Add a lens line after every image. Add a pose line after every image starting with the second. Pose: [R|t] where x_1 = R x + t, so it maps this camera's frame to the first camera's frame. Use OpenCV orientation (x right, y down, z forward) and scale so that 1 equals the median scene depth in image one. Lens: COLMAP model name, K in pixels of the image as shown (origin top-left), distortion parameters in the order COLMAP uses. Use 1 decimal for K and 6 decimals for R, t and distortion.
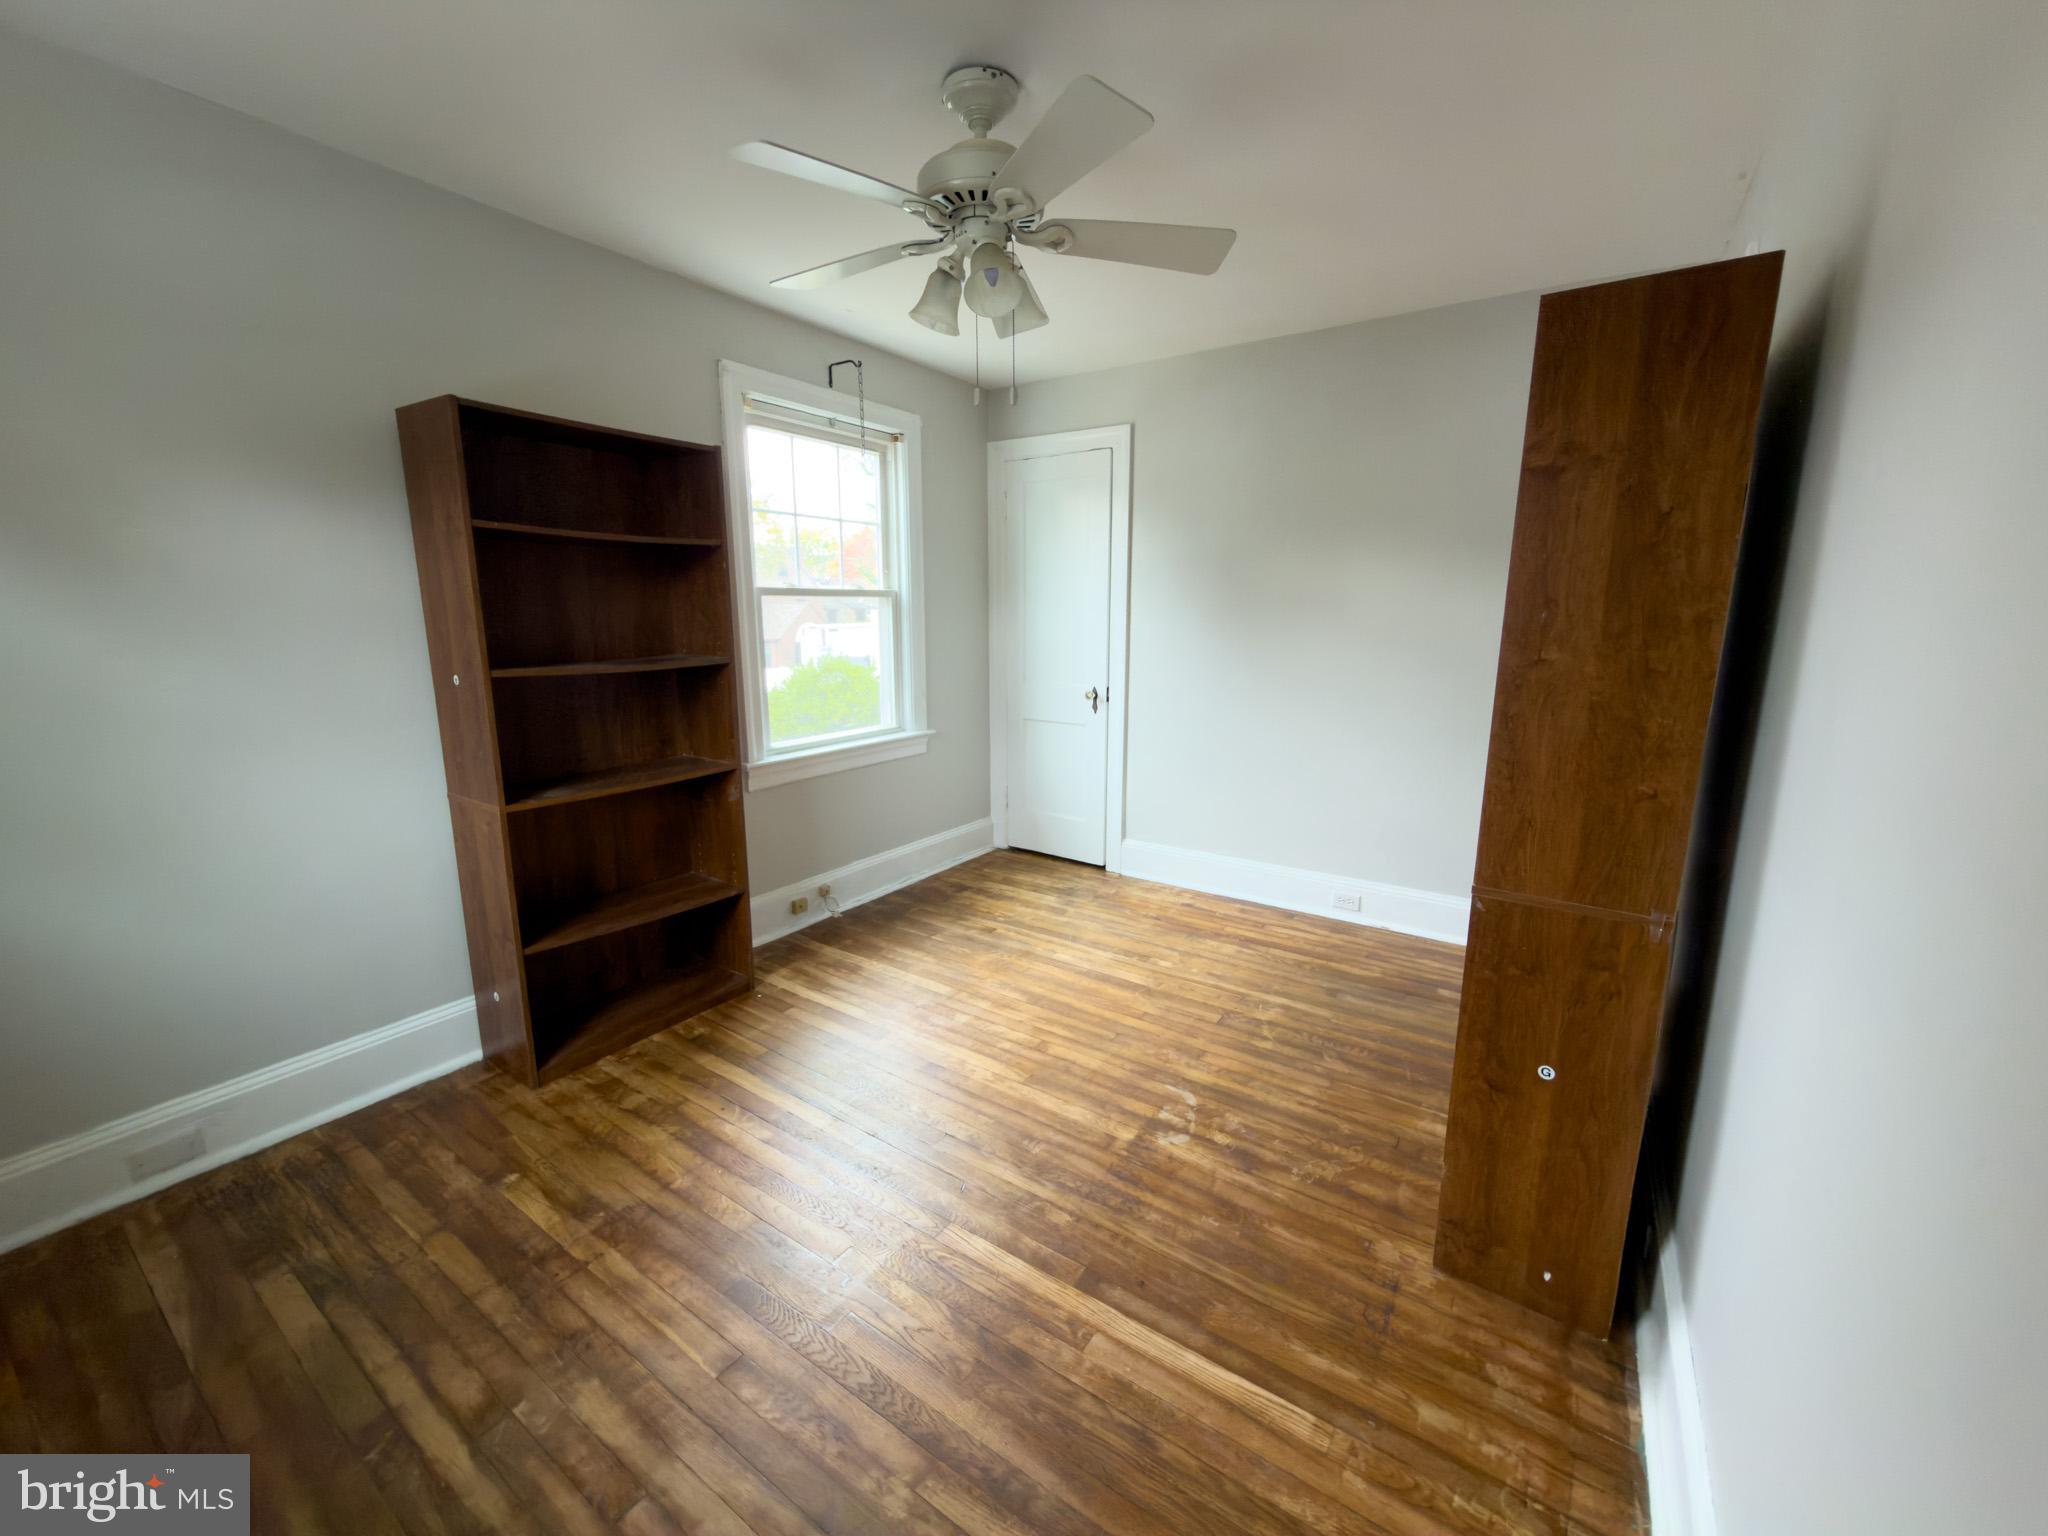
lens RADIAL K [[820.5, 0, 1019.9], [0, 820.5, 765.7], [0, 0, 1]] dist [-0.002645, 0.000902]
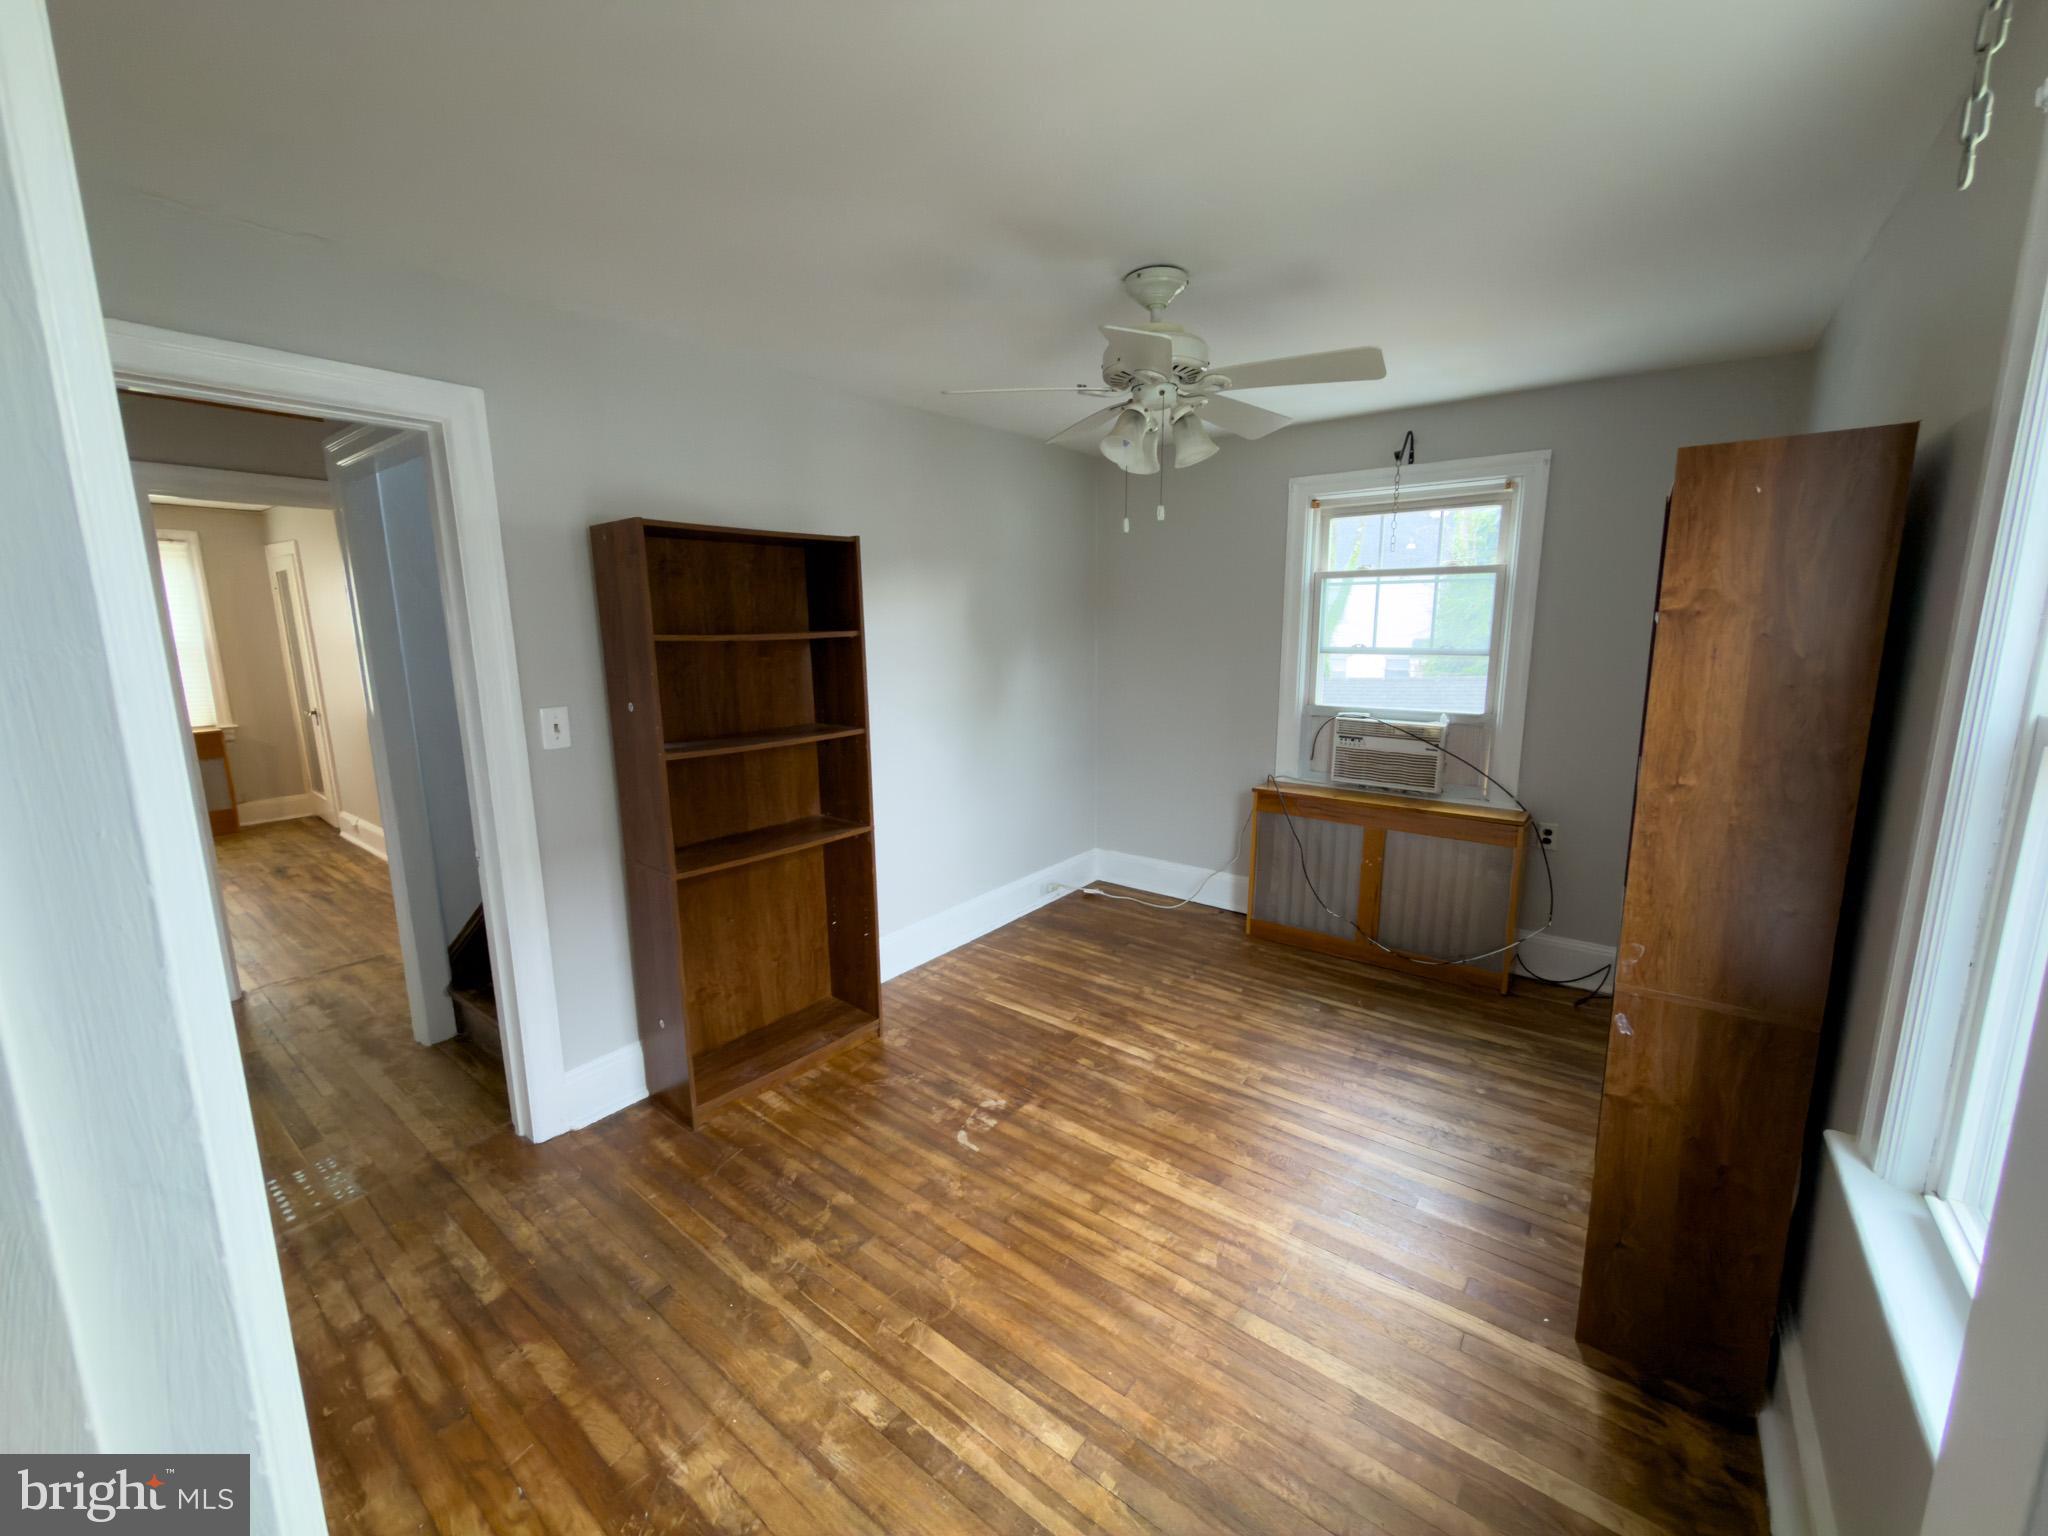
lens RADIAL K [[820.5, 0, 1026.3], [0, 820.5, 769.1], [0, 0, 1]] dist [-0.002645, 0.000902]
pose [[-0.998759, -0.000967, 0.049802, 0.067620], [0.017036, 0.932888, 0.359764, -0.448176], [-0.046808, 0.360166, -0.931713, 1.845055]]
